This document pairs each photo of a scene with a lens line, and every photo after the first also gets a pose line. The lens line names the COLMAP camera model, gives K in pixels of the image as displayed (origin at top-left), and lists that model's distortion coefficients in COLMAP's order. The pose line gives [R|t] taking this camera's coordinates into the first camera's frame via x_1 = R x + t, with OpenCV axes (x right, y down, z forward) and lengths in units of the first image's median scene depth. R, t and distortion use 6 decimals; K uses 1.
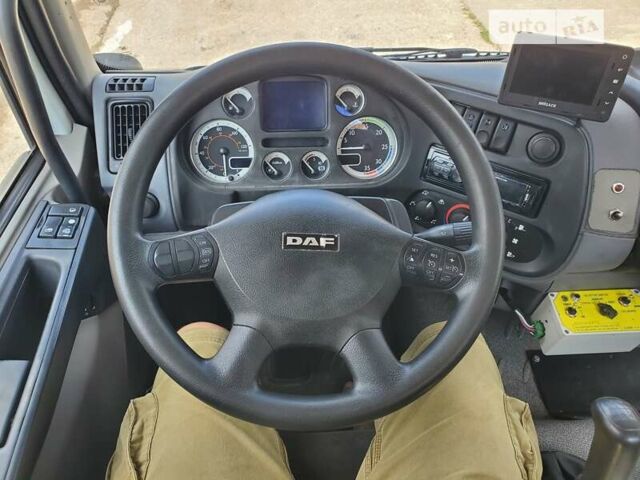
lens RADIAL K [[503.9, 0, 324.3], [0, 503.9, 242.6], [0, 0, 1]] dist [0.028843, 0.000390]
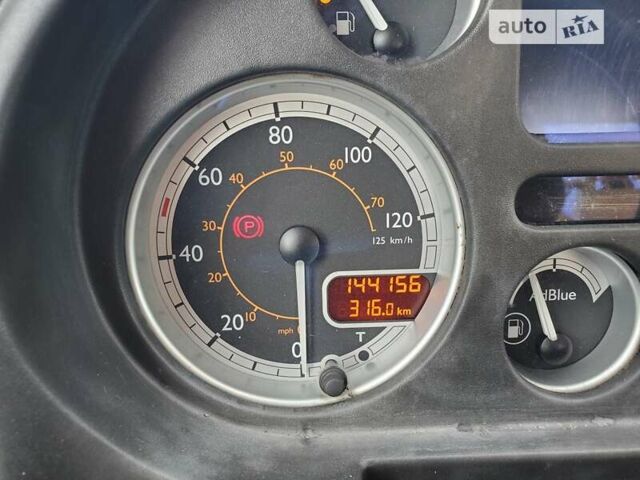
lens RADIAL K [[503.9, 0, 320.4], [0, 503.9, 237.4], [0, 0, 1]] dist [0.028843, 0.000390]
pose [[0.997562, -0.002376, -0.069751, -0.178124], [-0.009266, 0.986062, -0.166119, -0.151193], [0.069173, 0.166360, 0.983636, 0.808717]]
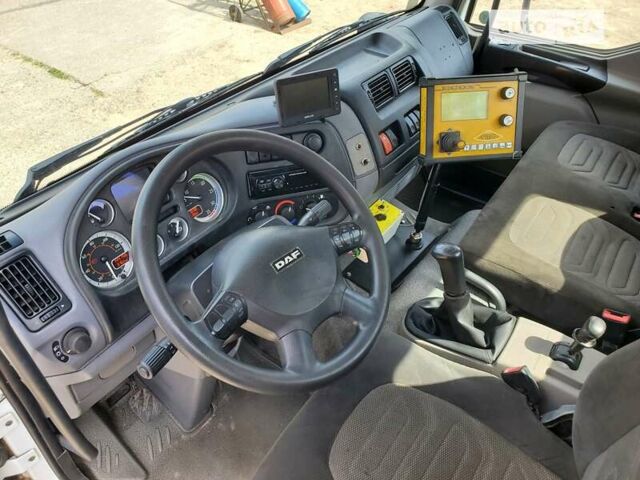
lens RADIAL K [[503.9, 0, 304.8], [0, 503.9, 241.9], [0, 0, 1]] dist [0.028843, 0.000390]
pose [[0.659052, -0.499528, 0.562248, -0.513376], [0.511889, 0.845628, 0.151274, -0.156785], [-0.551018, 0.188111, 0.813015, -0.135357]]
